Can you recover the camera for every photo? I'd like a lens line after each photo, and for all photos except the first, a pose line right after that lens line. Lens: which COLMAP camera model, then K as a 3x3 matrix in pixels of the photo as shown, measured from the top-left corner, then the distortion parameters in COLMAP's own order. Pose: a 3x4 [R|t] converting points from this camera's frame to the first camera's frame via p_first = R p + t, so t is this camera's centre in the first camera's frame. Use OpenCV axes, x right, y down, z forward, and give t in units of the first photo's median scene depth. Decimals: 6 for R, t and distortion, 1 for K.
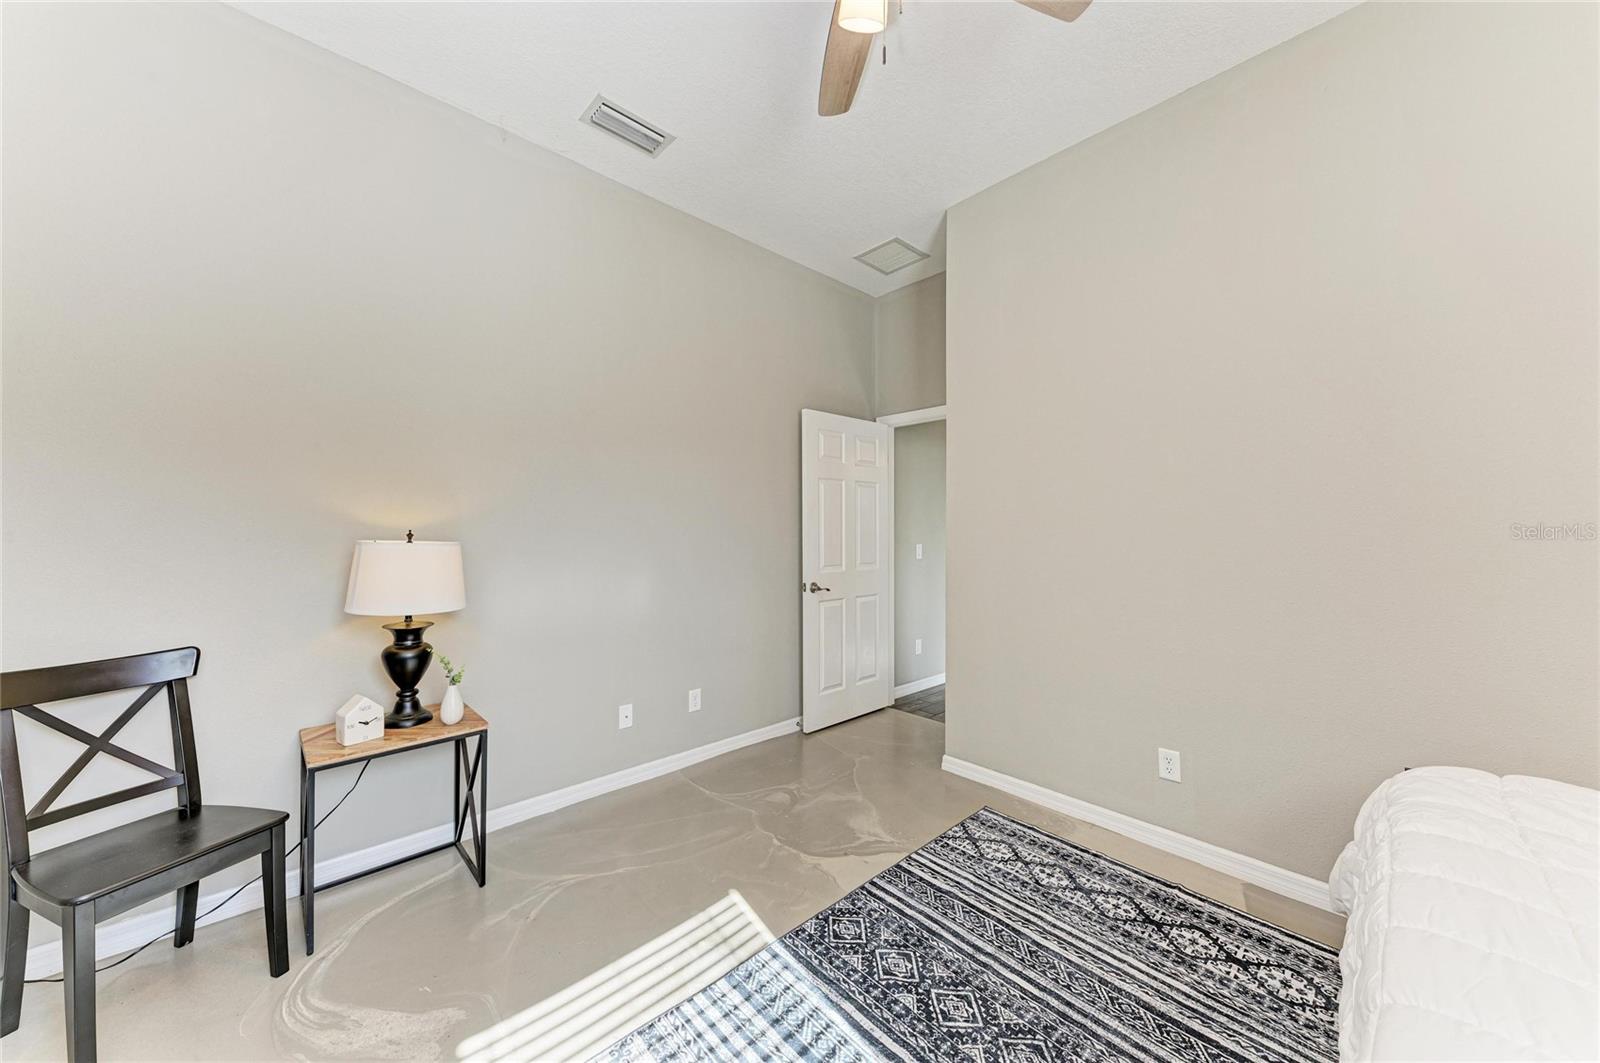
lens RADIAL K [[565.2, 0, 799.9], [0, 565.2, 536.3], [0, 0, 1]] dist [0.002612, 0.000031]
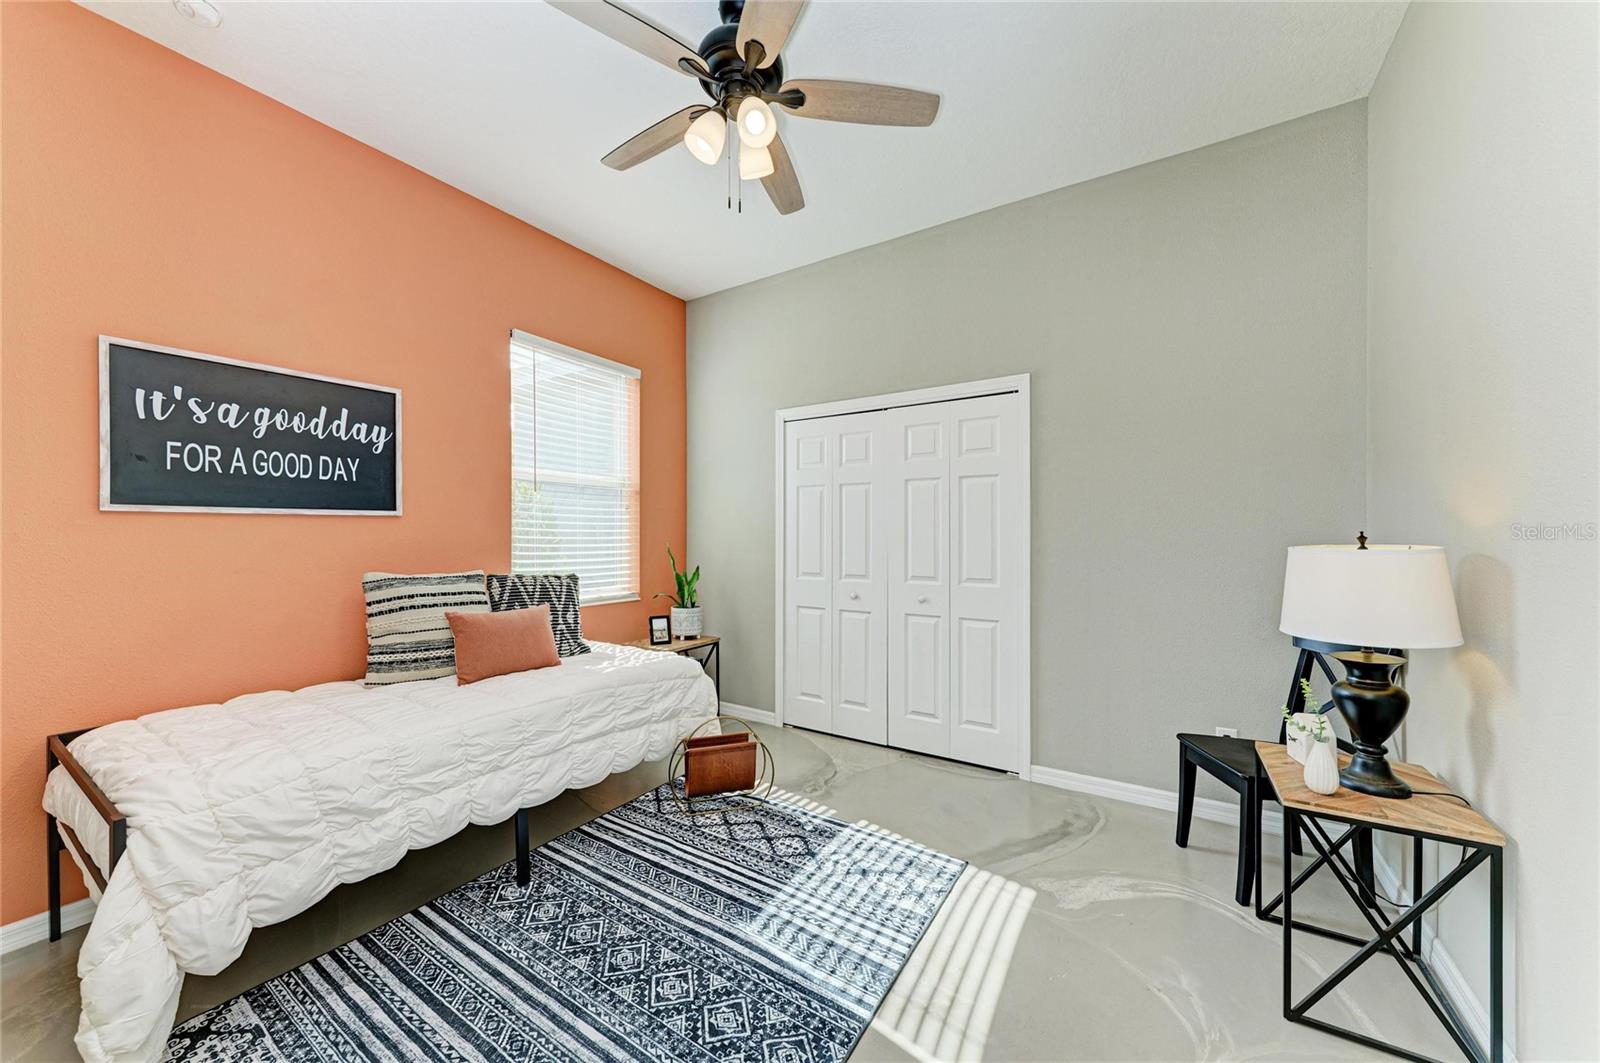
lens RADIAL K [[565.2, 0, 799.9], [0, 565.2, 536.3], [0, 0, 1]] dist [0.002612, 0.000031]
pose [[-0.968162, 0.002582, -0.250311, 0.288155], [0.000272, 0.999957, 0.009263, -0.014056], [0.250324, 0.008900, -0.968121, 1.940211]]
